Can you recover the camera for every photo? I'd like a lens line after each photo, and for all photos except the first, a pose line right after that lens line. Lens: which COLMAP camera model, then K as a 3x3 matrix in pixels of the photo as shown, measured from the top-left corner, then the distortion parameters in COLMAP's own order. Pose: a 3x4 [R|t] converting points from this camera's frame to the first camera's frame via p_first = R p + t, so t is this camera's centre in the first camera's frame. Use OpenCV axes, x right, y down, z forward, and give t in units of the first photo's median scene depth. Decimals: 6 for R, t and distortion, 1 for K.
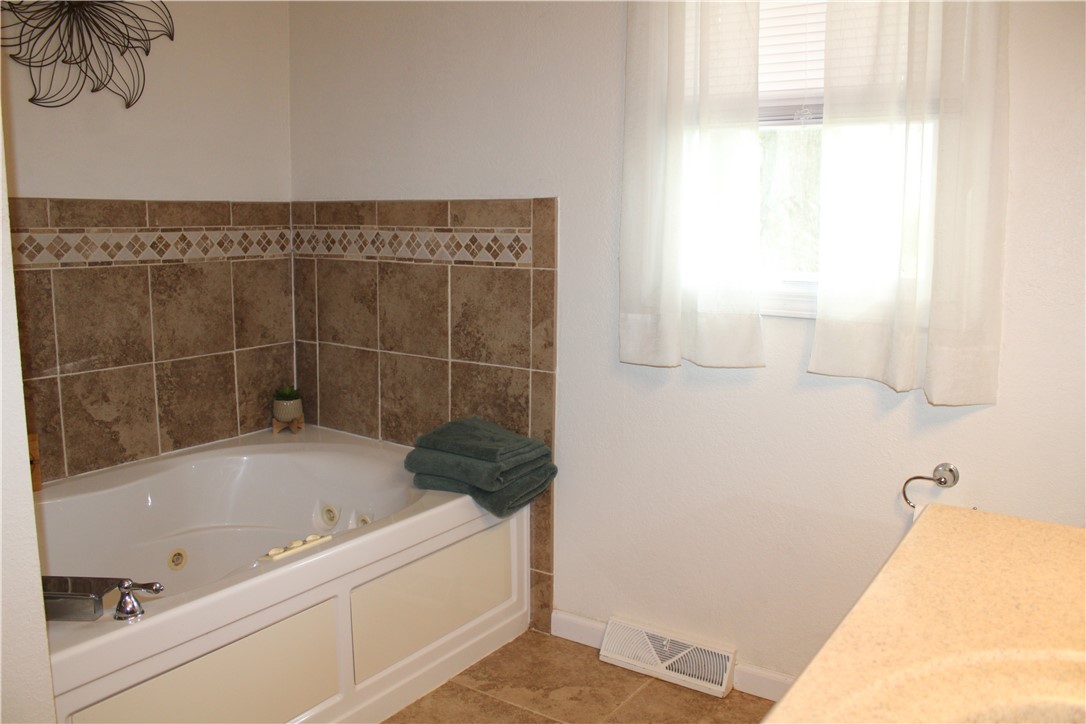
lens RADIAL K [[896.9, 0, 550.2], [0, 896.9, 357.2], [0, 0, 1]] dist [-0.167171, 0.144993]
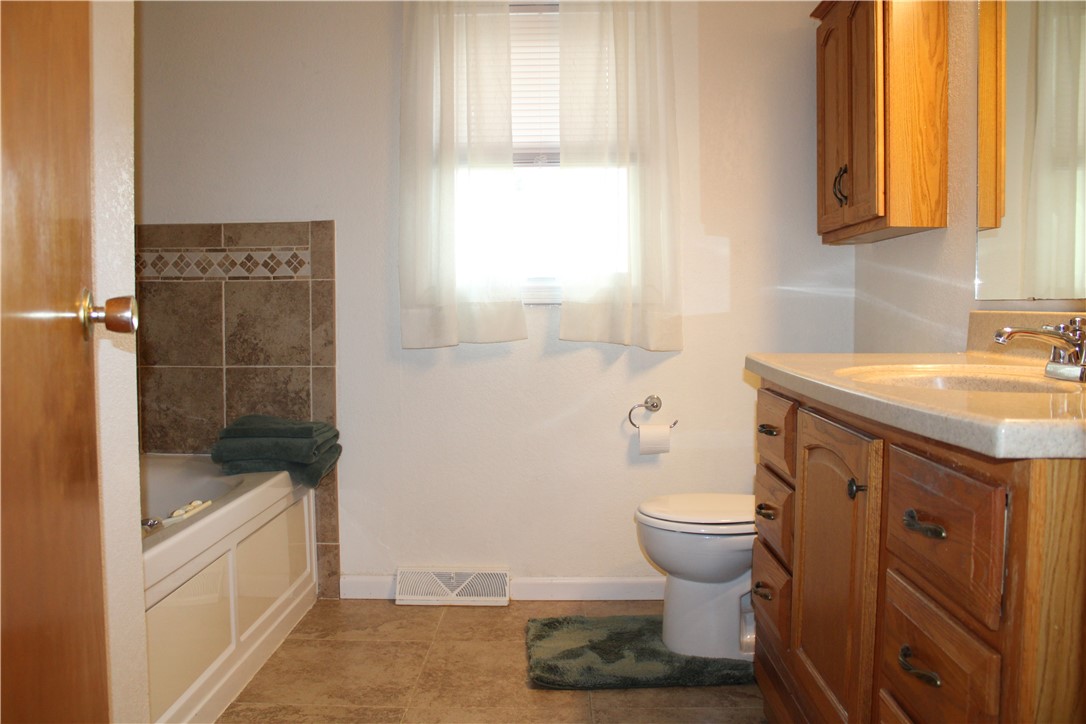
lens RADIAL K [[896.9, 0, 550.2], [0, 896.9, 357.2], [0, 0, 1]] dist [-0.167171, 0.144993]
pose [[0.835195, -0.037138, 0.548698, -0.391683], [0.093914, 0.992694, -0.075761, 0.117737], [-0.541876, 0.114805, 0.832581, -0.132458]]
